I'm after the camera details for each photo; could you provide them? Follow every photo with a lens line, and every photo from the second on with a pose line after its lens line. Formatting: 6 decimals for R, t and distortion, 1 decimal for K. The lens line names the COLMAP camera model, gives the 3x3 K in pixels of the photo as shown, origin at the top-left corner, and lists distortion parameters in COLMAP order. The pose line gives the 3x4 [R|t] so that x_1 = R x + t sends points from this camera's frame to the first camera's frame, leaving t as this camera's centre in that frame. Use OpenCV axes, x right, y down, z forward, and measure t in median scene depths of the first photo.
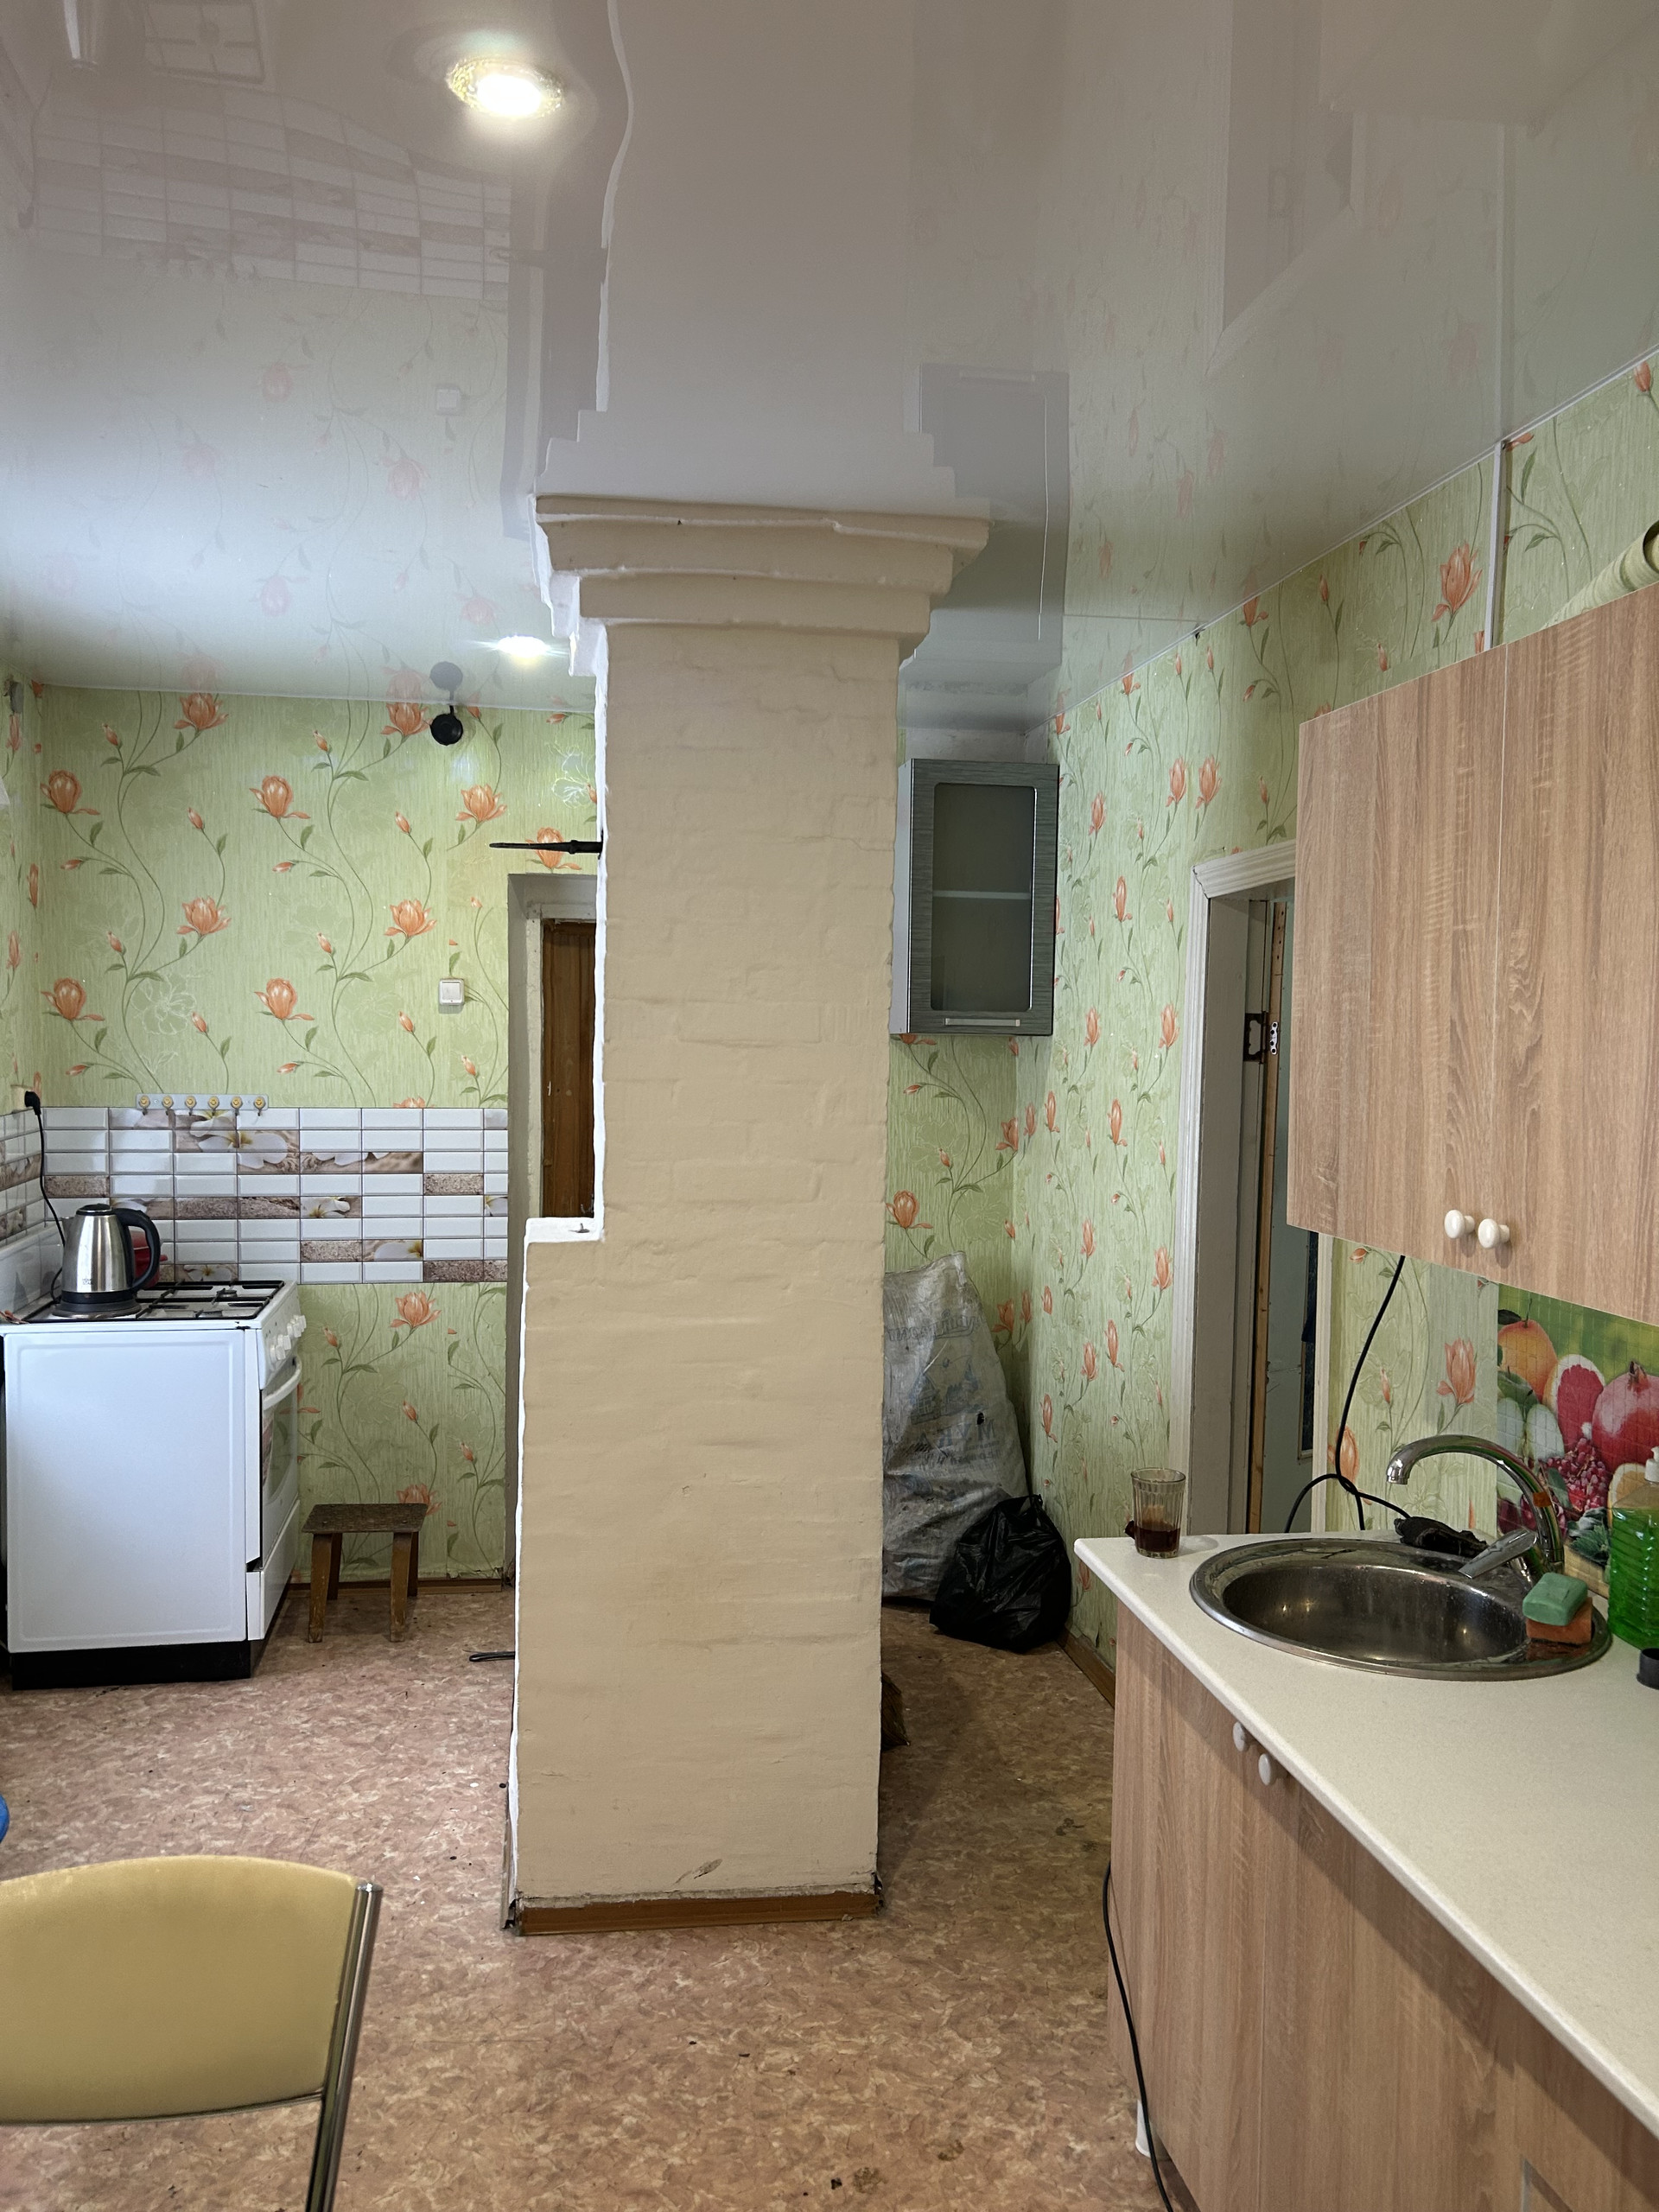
lens RADIAL K [[1683.8, 0, 838.2], [0, 1683.8, 1114.3], [0, 0, 1]] dist [0.052384, -0.049945]
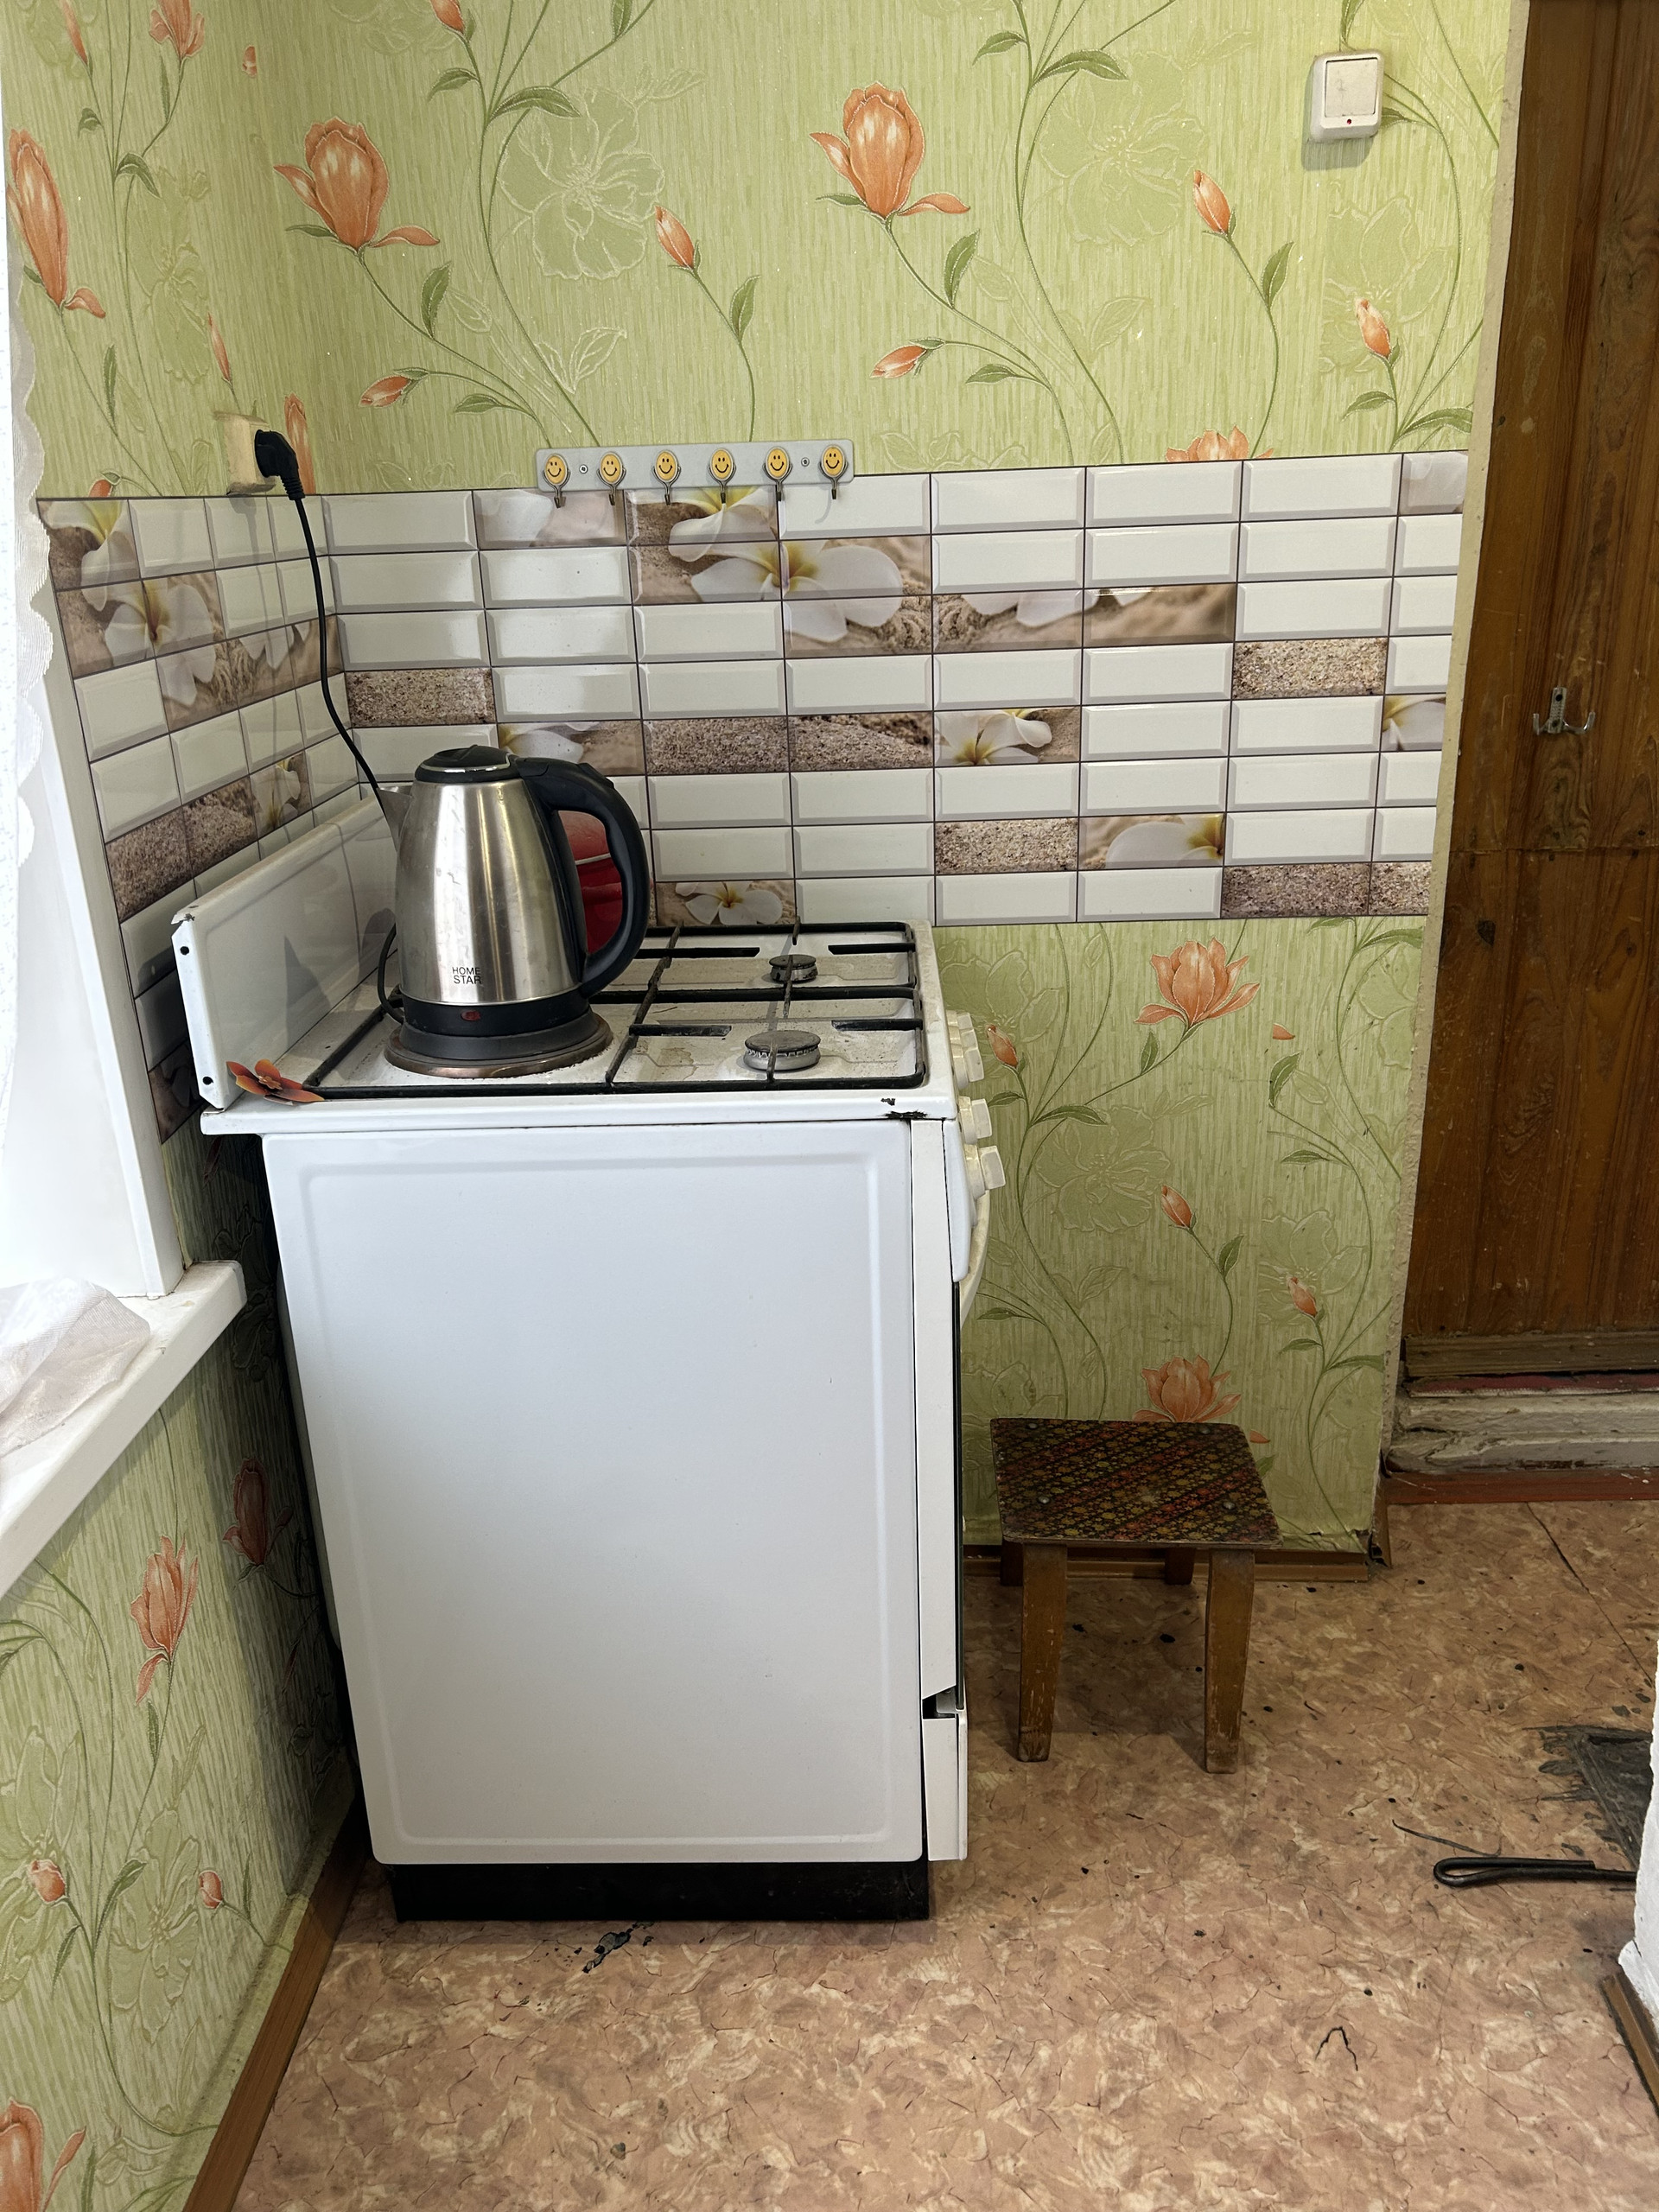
lens RADIAL K [[1683.8, 0, 831.4], [0, 1683.8, 1111.8], [0, 0, 1]] dist [0.052384, -0.049945]
pose [[0.977941, 0.024542, -0.207437, -0.257675], [0.035255, 0.959435, 0.279717, 0.026905], [0.205887, -0.280860, 0.937405, 0.594613]]
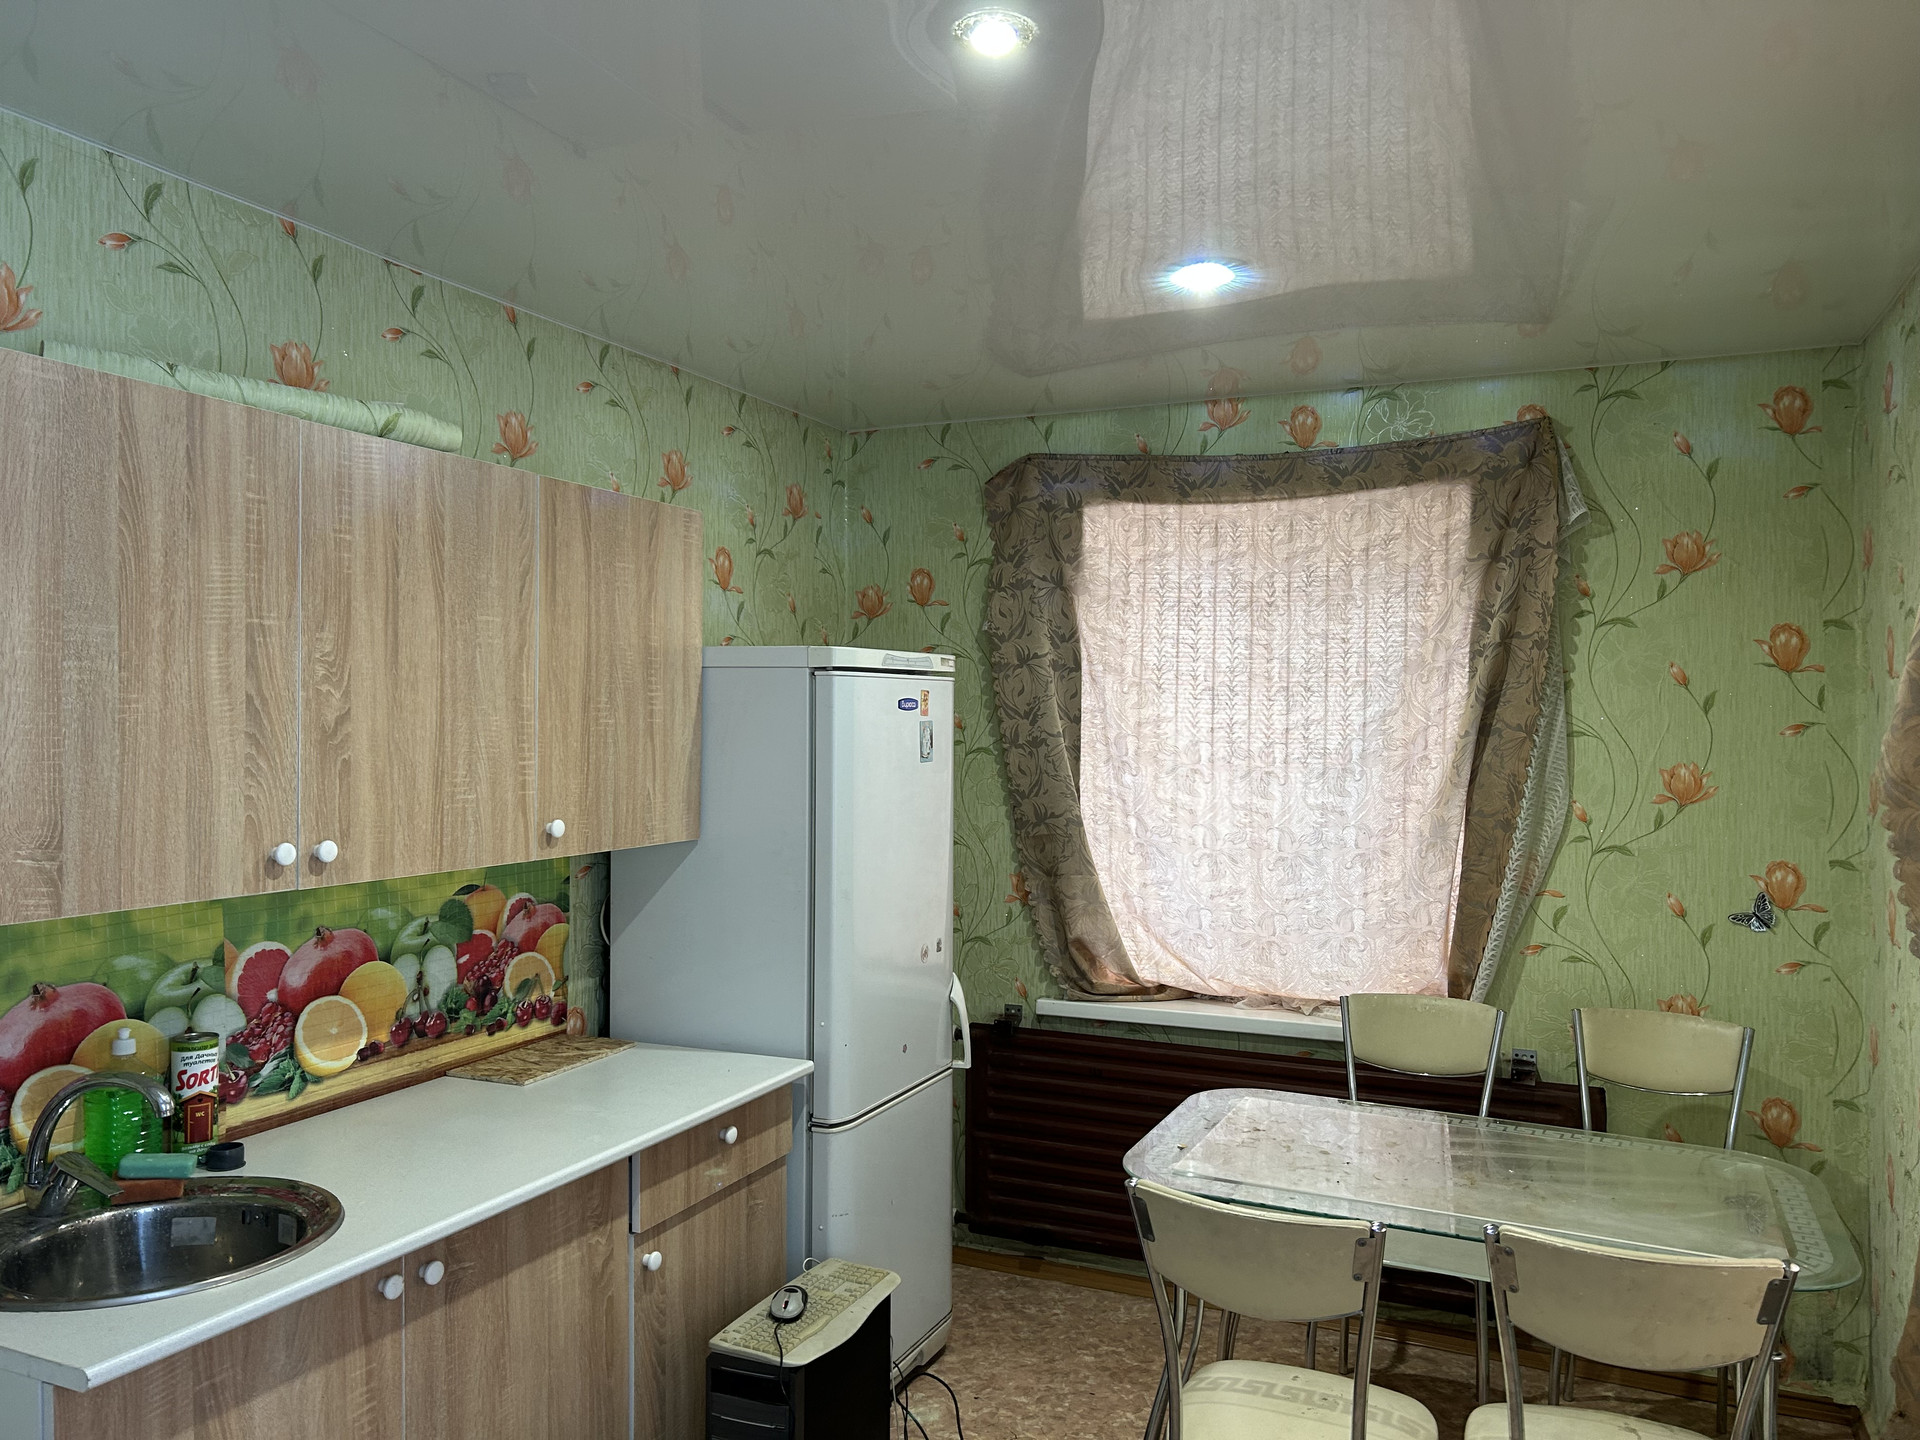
lens RADIAL K [[1461.5, 0, 955.8], [0, 1461.5, 729.9], [0, 0, 1]] dist [0.052384, -0.049945]
pose [[-0.823991, -0.019982, 0.566251, -0.690692], [0.012742, 0.998472, 0.053777, -0.083336], [-0.566460, 0.051526, -0.822477, 1.636291]]
